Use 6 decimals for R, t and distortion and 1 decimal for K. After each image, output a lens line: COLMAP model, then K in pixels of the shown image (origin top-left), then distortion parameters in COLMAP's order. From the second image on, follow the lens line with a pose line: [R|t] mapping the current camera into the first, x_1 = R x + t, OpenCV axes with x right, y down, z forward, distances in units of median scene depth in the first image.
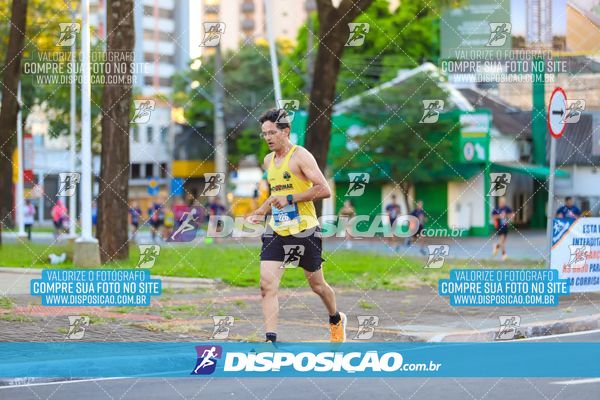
lens RADIAL K [[2176.0, 0, 300.0], [0, 2176.0, 200.0], [0, 0, 1]] dist [0.158221, 2.289474]
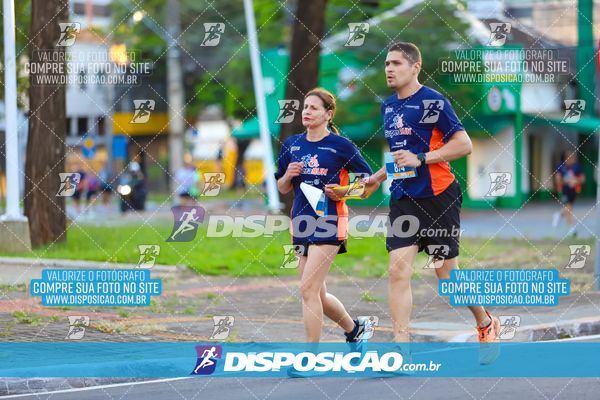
lens RADIAL K [[3154.5, 0, 300.0], [0, 3154.5, 200.0], [0, 0, 1]] dist [1.117745, 4.994239]
pose [[0.999741, -0.008127, 0.021274, -0.016879], [0.007737, 0.999802, 0.018327, -0.007650], [-0.021419, -0.018157, 0.999606, -0.136024]]
